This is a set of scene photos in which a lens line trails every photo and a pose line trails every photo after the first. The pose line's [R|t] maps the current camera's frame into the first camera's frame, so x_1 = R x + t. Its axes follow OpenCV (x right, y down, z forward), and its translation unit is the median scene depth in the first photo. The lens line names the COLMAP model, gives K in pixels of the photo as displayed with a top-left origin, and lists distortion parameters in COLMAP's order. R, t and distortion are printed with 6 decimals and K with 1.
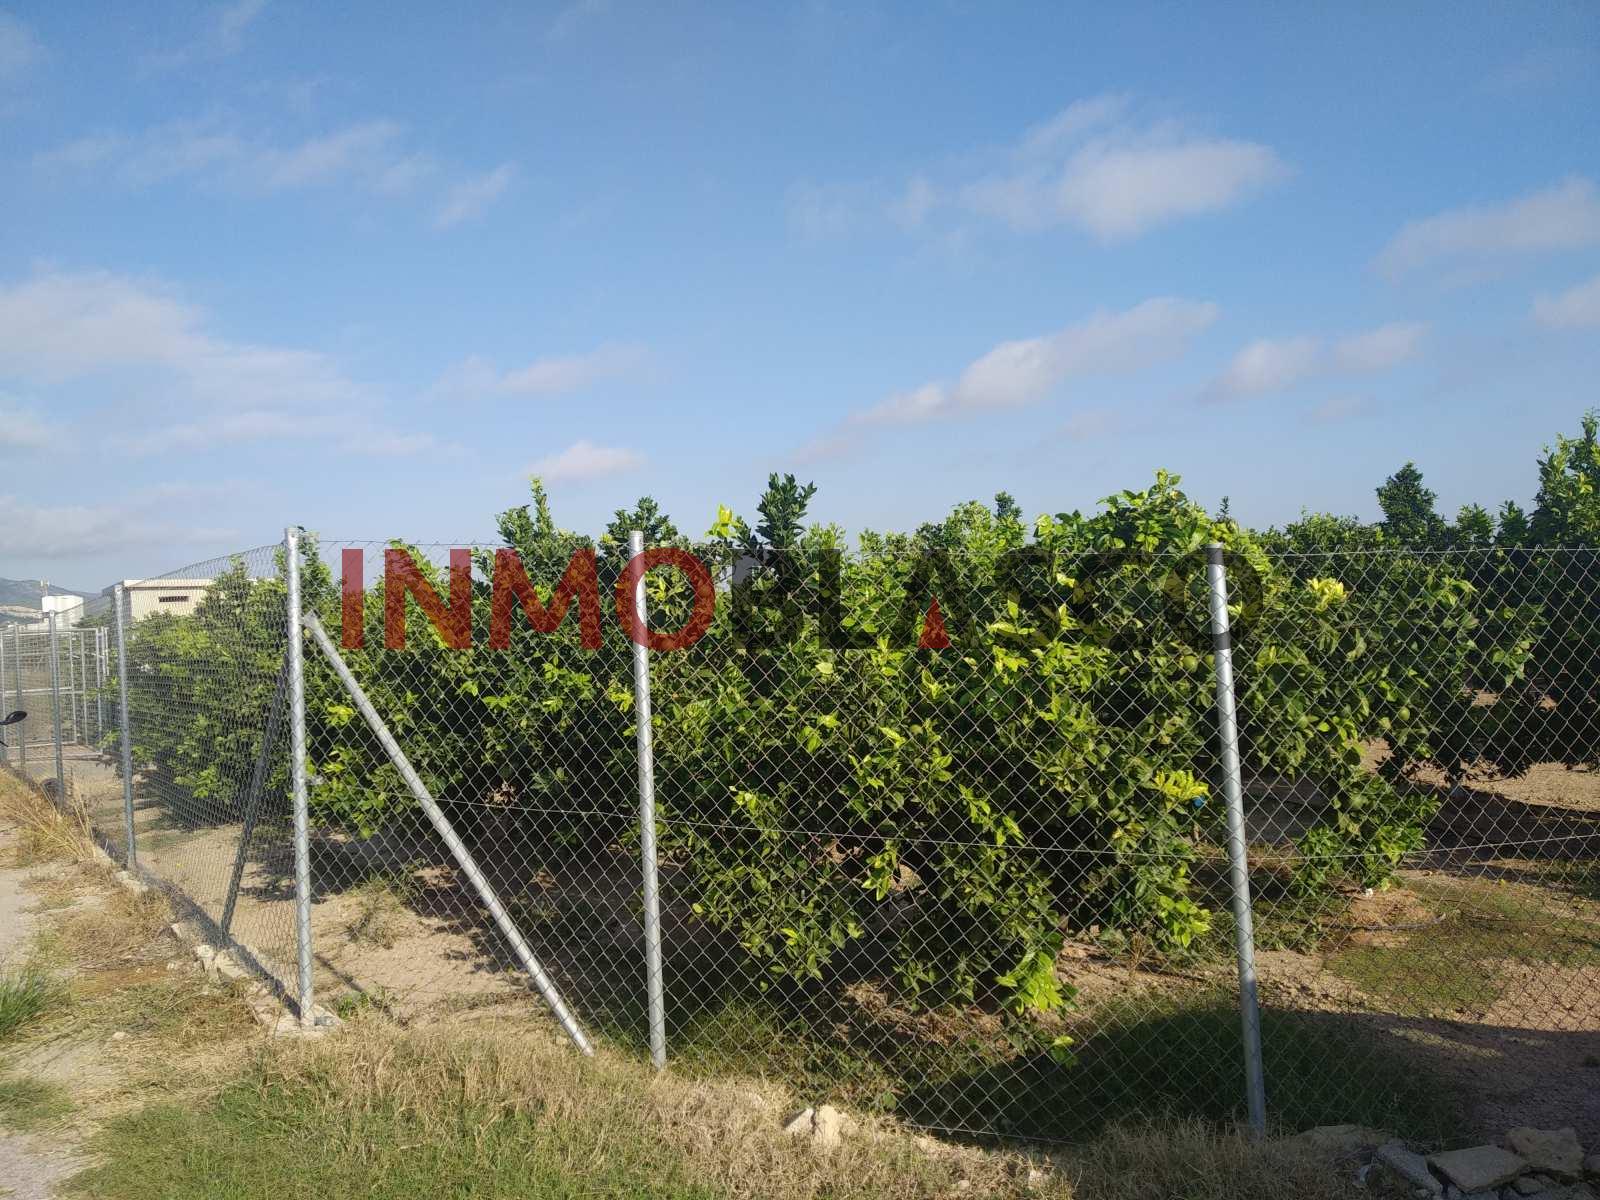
lens RADIAL K [[1234.4, 0, 799.4], [0, 1234.4, 597.0], [0, 0, 1]] dist [0.059489, -0.088592]
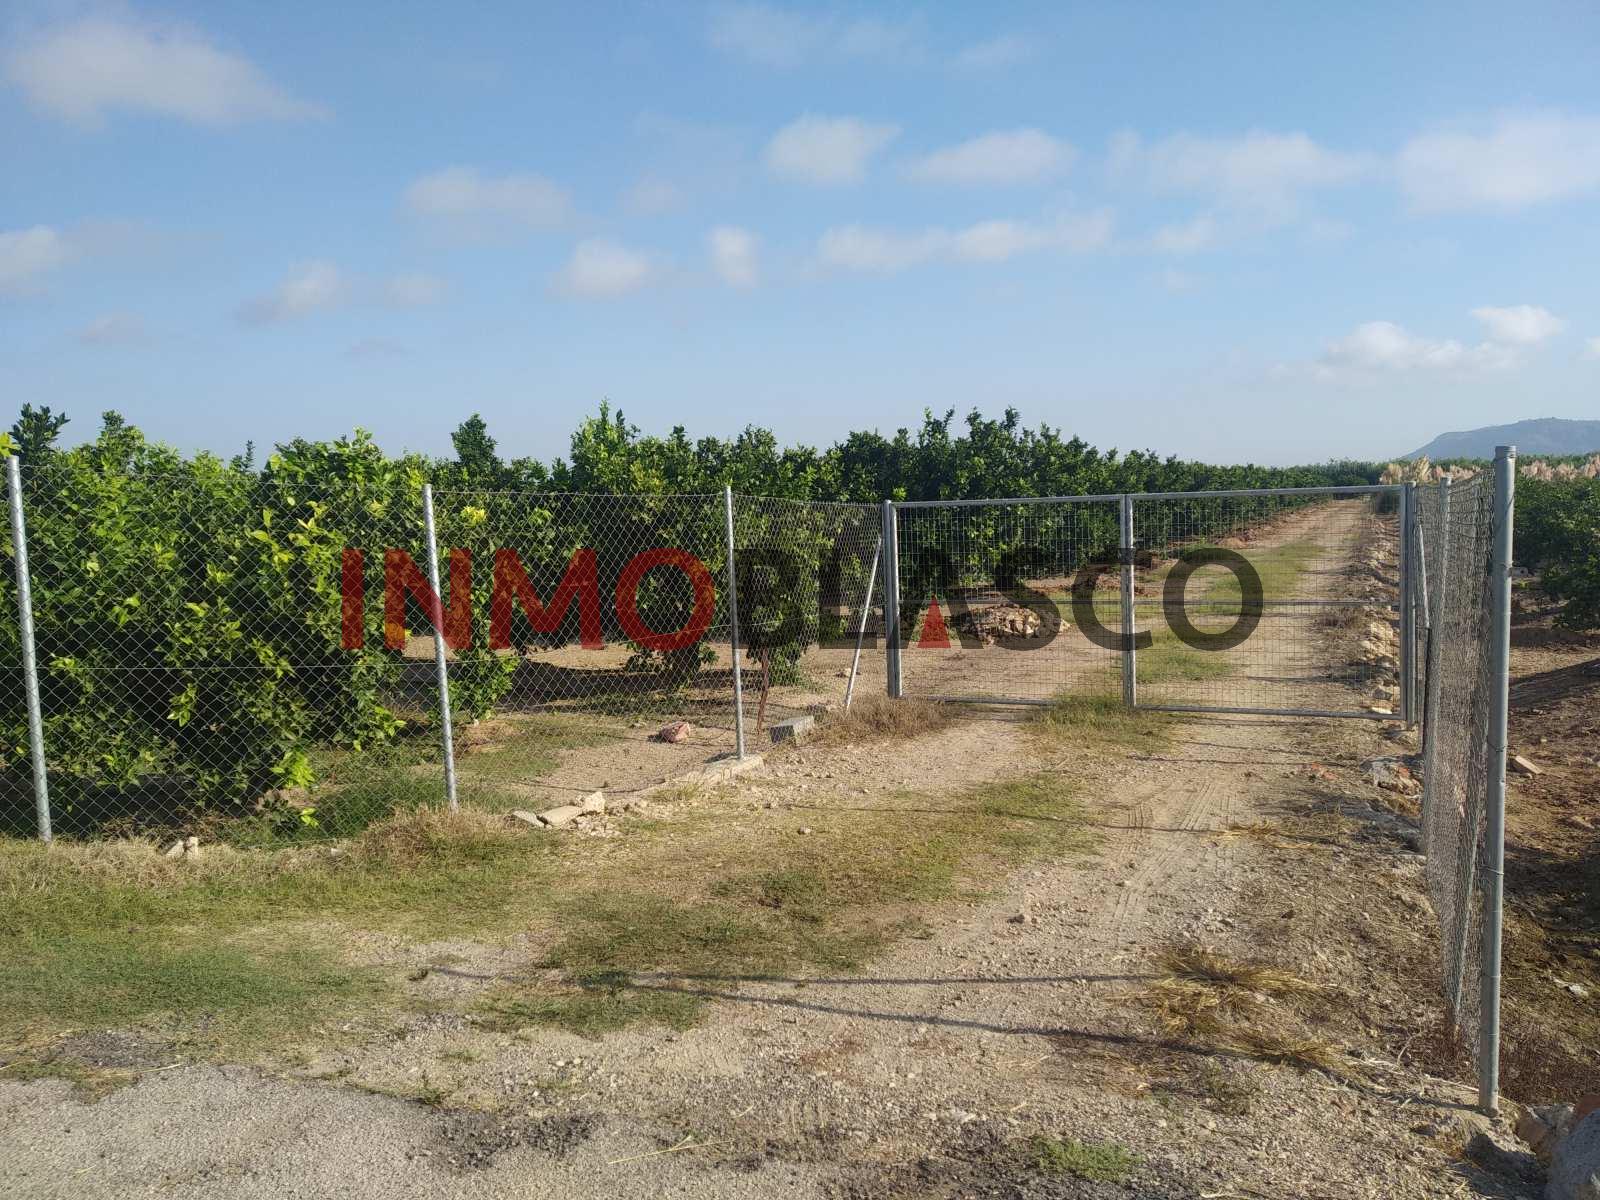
lens RADIAL K [[1227.1, 0, 804.8], [0, 1227.1, 641.9], [0, 0, 1]] dist [0.028274, -0.065971]
pose [[0.744470, -0.043066, 0.666266, -0.290088], [-0.020630, 0.995957, 0.087429, 0.010187], [-0.667338, -0.078833, 0.740571, -0.434366]]
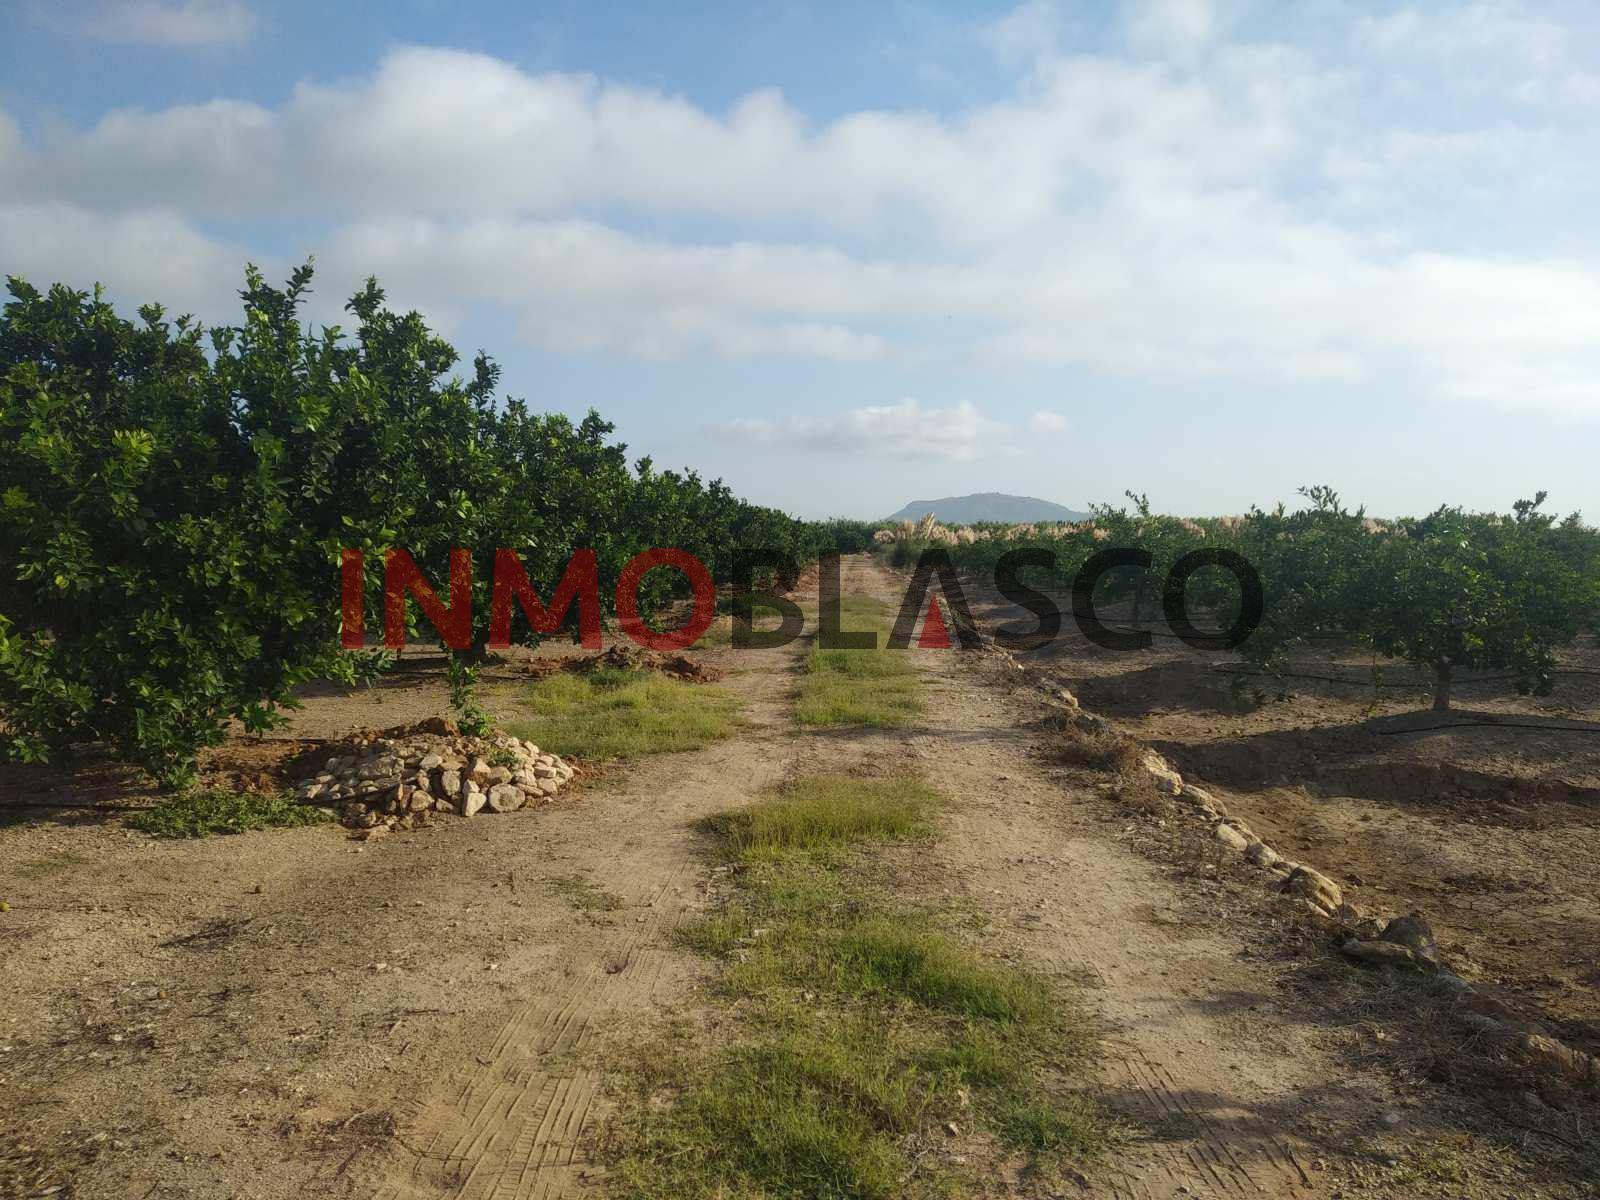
lens RADIAL K [[1221.7, 0, 787.7], [0, 1221.7, 607.3], [0, 0, 1]] dist [0.068671, -0.118195]
pose [[0.448647, 0.014978, 0.893584, 1.219208], [-0.053650, 0.998508, 0.010200, 0.015271], [-0.892097, -0.052517, 0.448781, 0.647034]]
